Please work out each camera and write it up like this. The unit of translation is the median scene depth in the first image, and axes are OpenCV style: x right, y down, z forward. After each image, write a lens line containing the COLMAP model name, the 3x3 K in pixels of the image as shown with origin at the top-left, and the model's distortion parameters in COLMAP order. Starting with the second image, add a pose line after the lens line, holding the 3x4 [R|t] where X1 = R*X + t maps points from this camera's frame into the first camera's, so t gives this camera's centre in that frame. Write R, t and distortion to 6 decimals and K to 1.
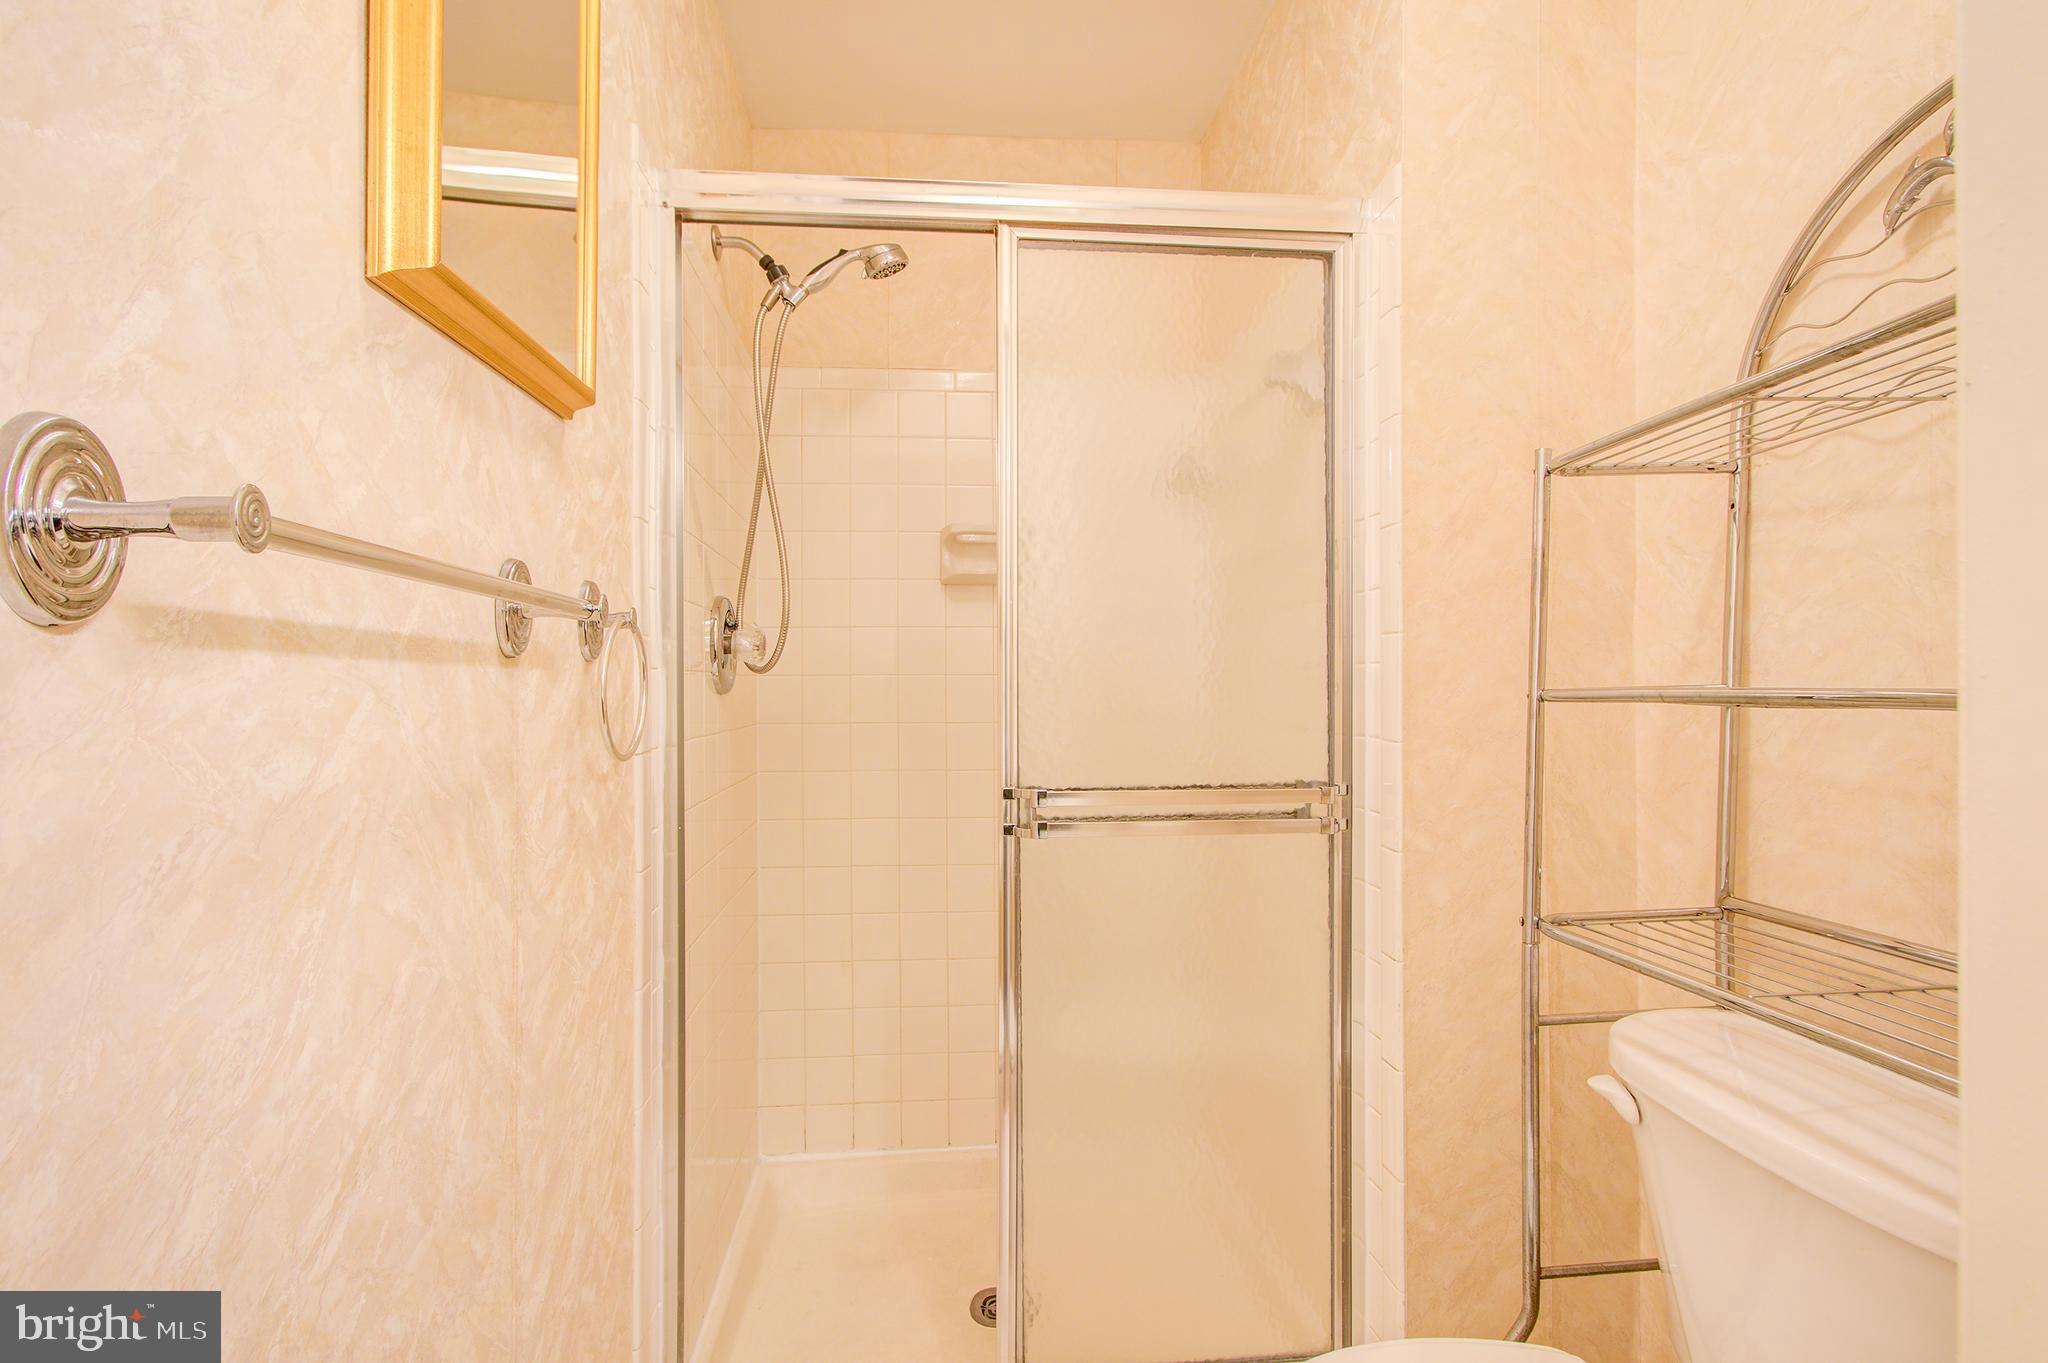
lens RADIAL K [[942.8, 0, 1020.5], [0, 942.8, 681.1], [0, 0, 1]] dist [0.004040, 0.002659]
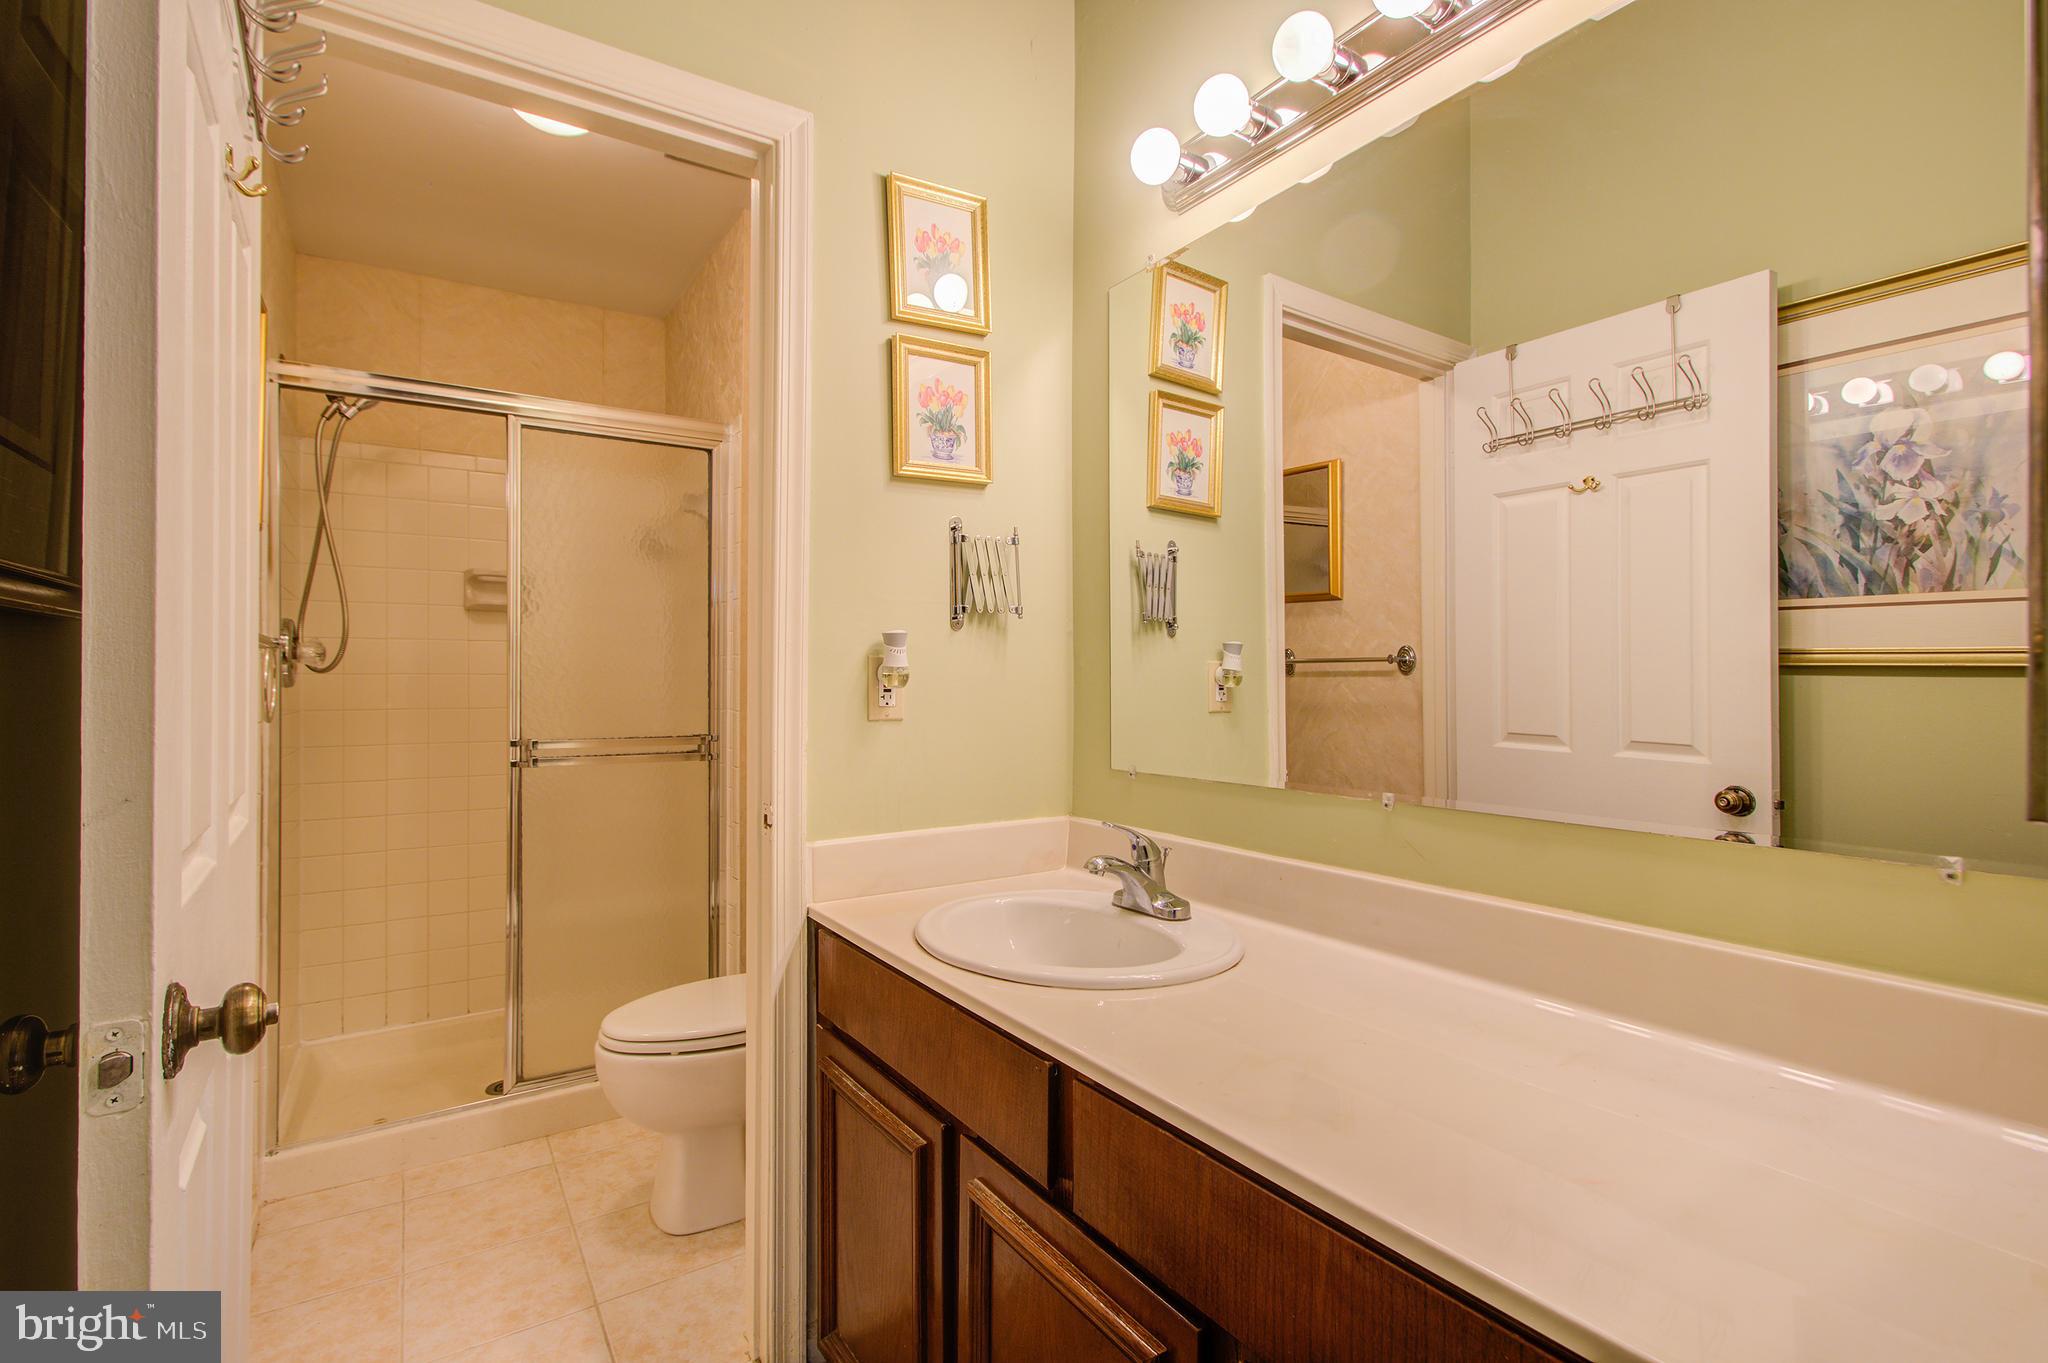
lens RADIAL K [[942.8, 0, 1005.7], [0, 942.8, 677.5], [0, 0, 1]] dist [0.004040, 0.002659]
pose [[0.896807, 0.004620, 0.442398, 0.023078], [-0.002317, 0.999981, -0.005747, 0.004965], [-0.442416, 0.004129, 0.896801, -0.747247]]
